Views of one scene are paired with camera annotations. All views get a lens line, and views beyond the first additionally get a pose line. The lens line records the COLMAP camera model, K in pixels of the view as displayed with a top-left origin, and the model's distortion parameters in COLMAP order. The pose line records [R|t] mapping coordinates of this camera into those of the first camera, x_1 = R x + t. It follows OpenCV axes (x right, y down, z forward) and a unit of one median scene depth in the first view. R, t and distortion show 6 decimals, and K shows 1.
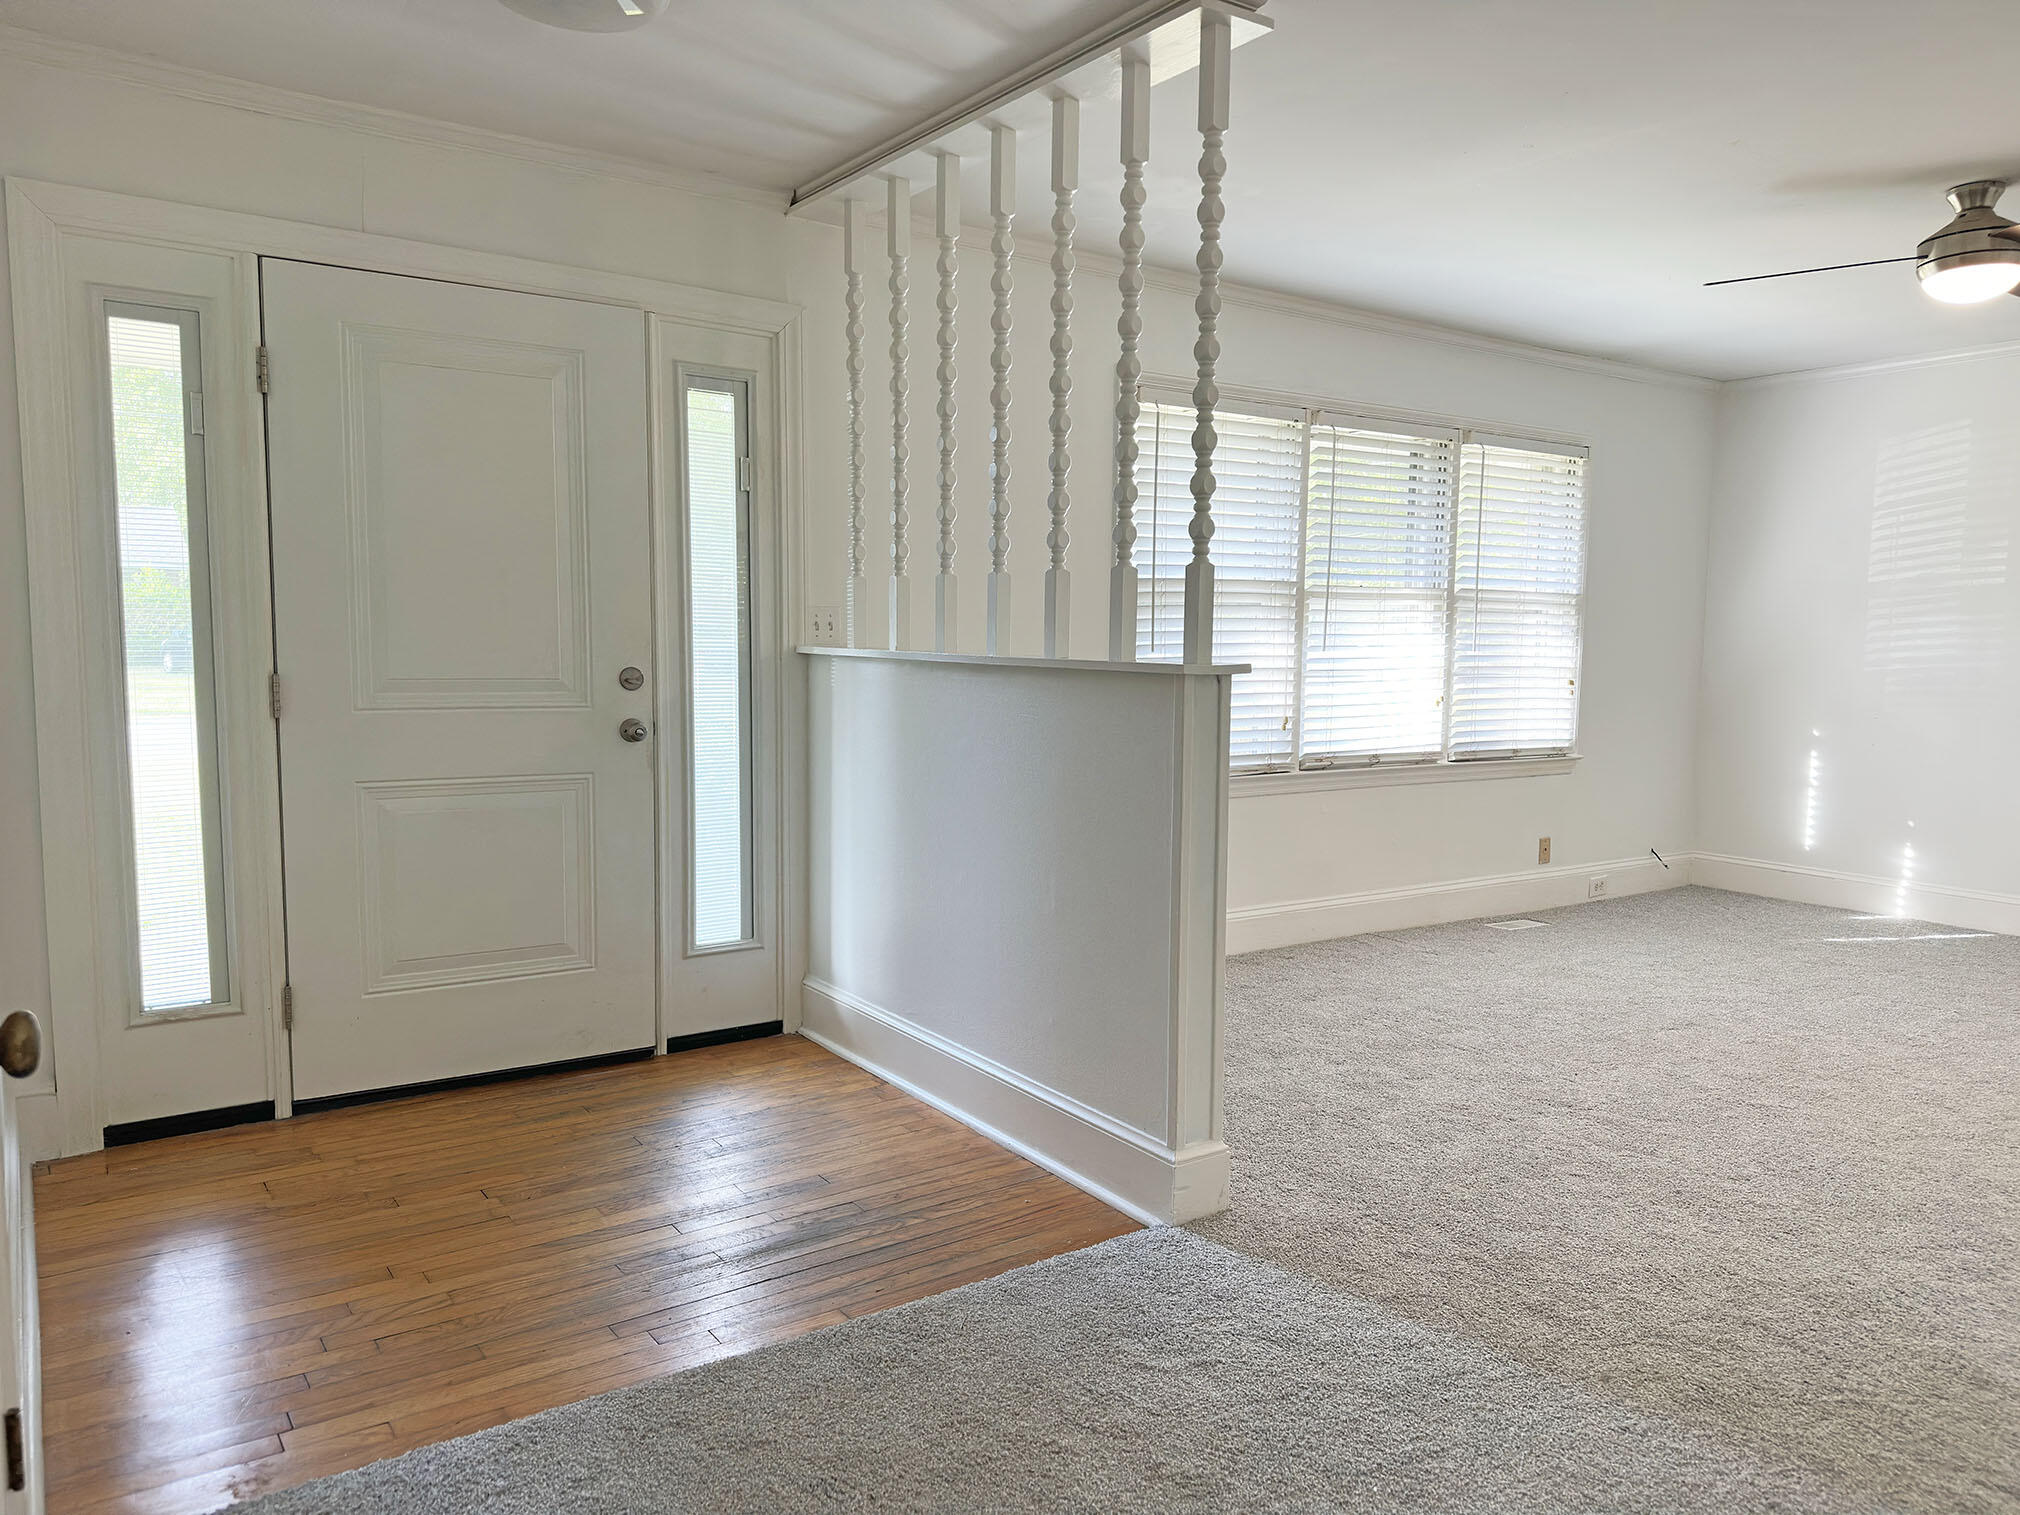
lens RADIAL K [[1423.1, 0, 993.5], [0, 1423.1, 766.4], [0, 0, 1]] dist [0.043726, -0.058486]
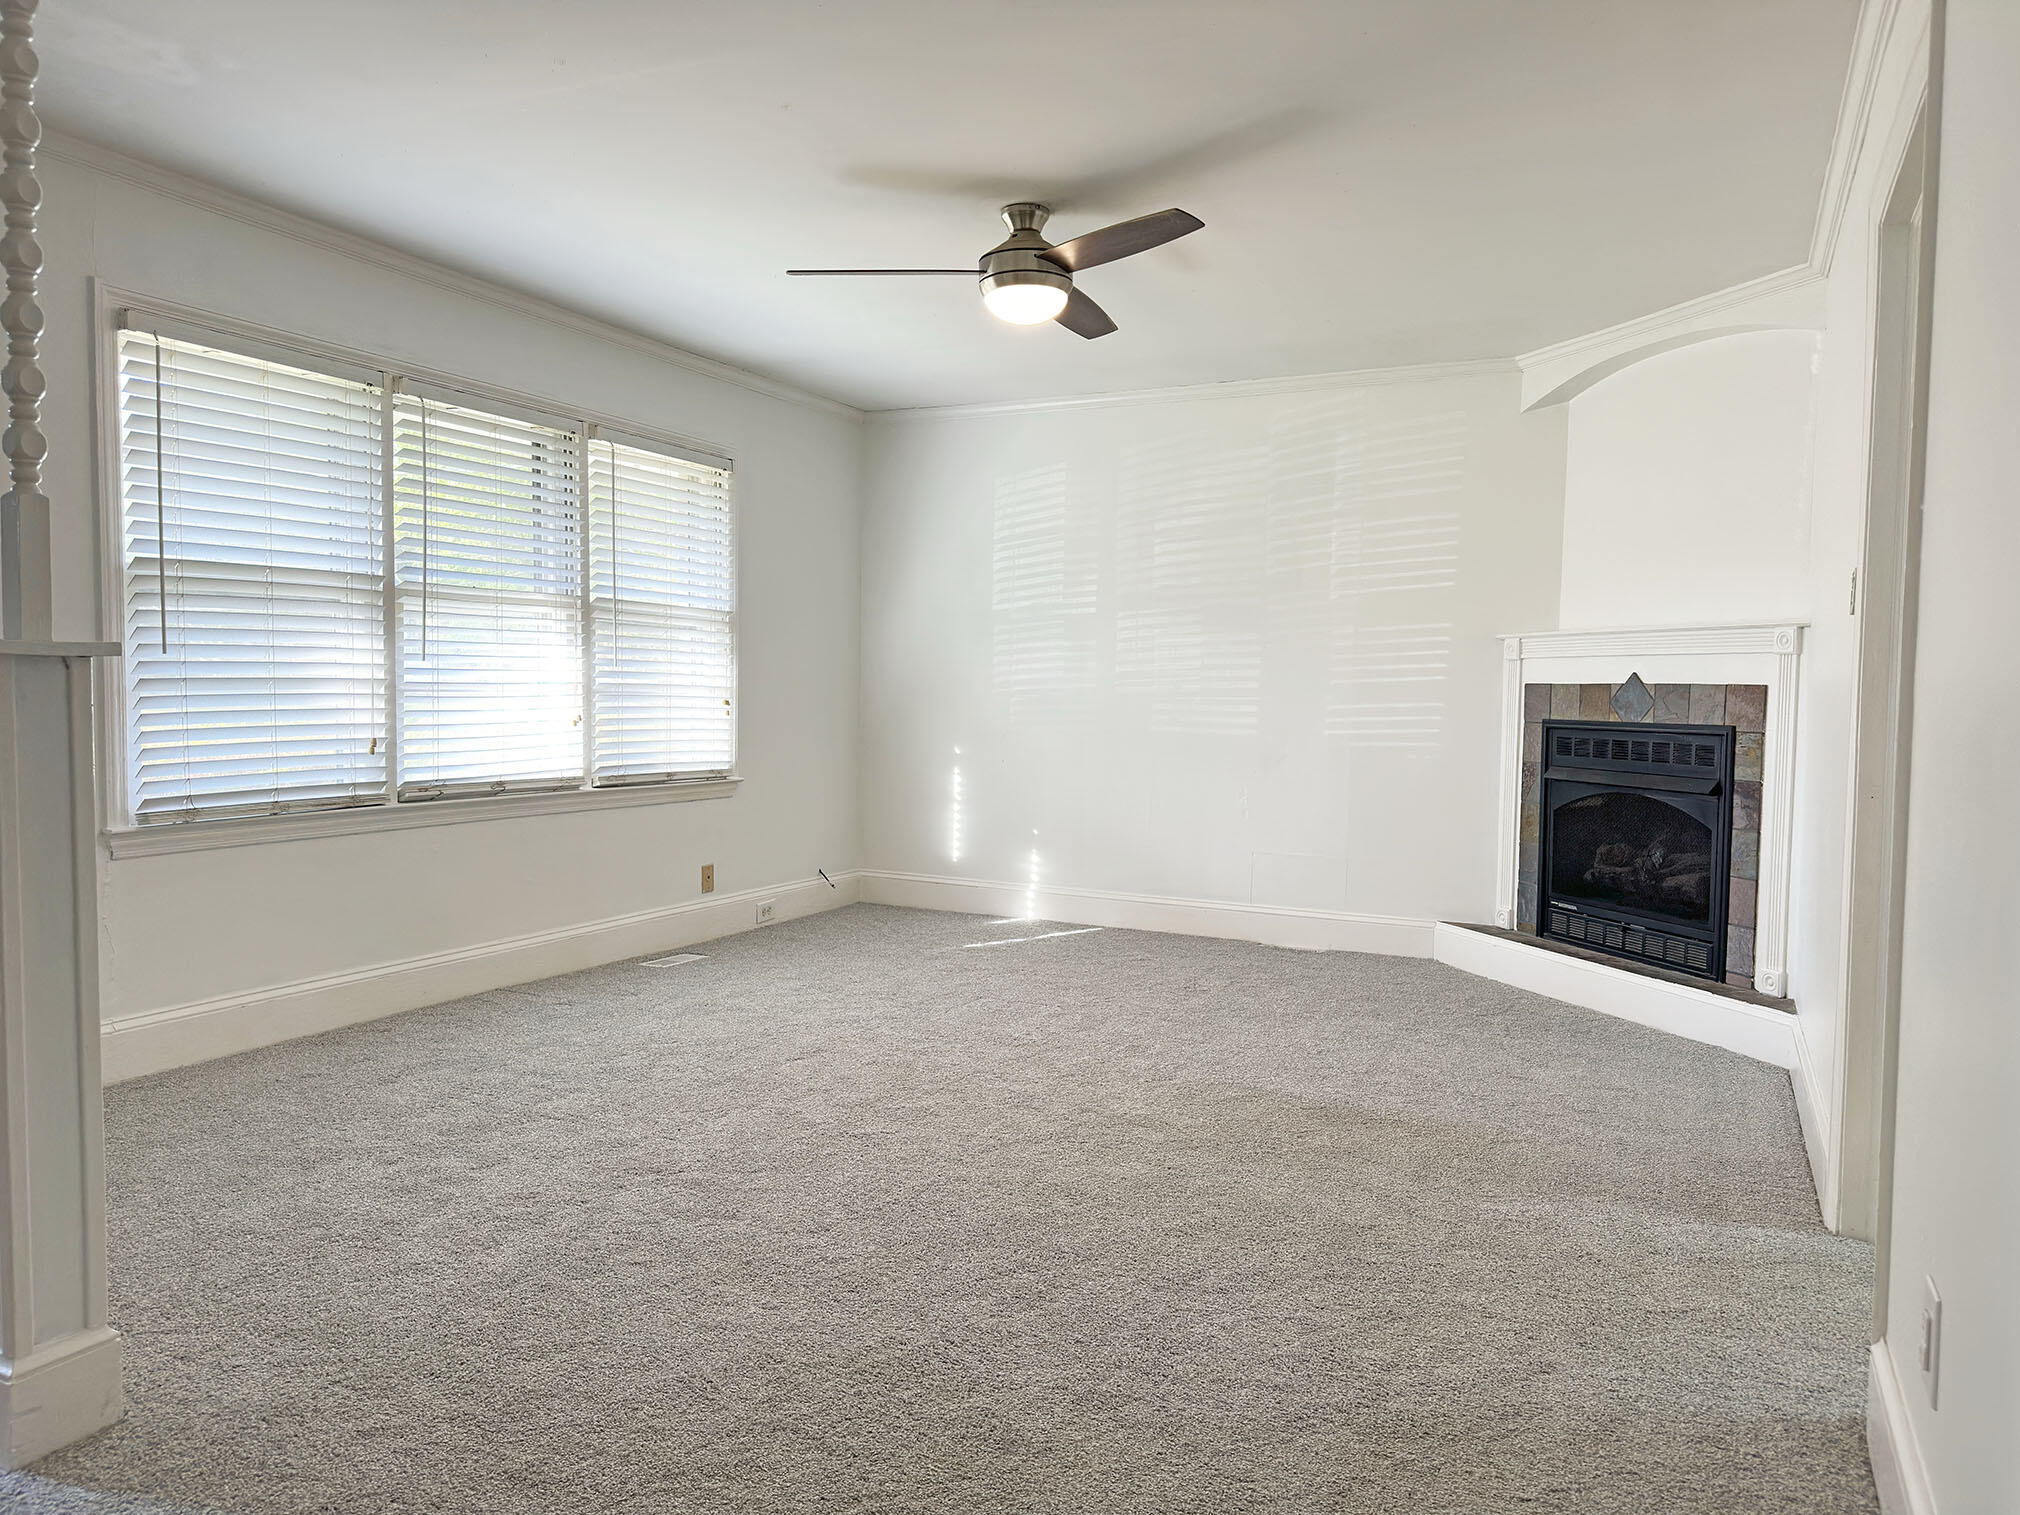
lens RADIAL K [[1423.1, 0, 1029.1], [0, 1423.1, 746.6], [0, 0, 1]] dist [0.043726, -0.058486]
pose [[0.861336, -0.016950, 0.507752, 0.111759], [0.037520, 0.998836, -0.030305, 0.009929], [-0.506648, 0.045154, 0.860970, 0.088766]]
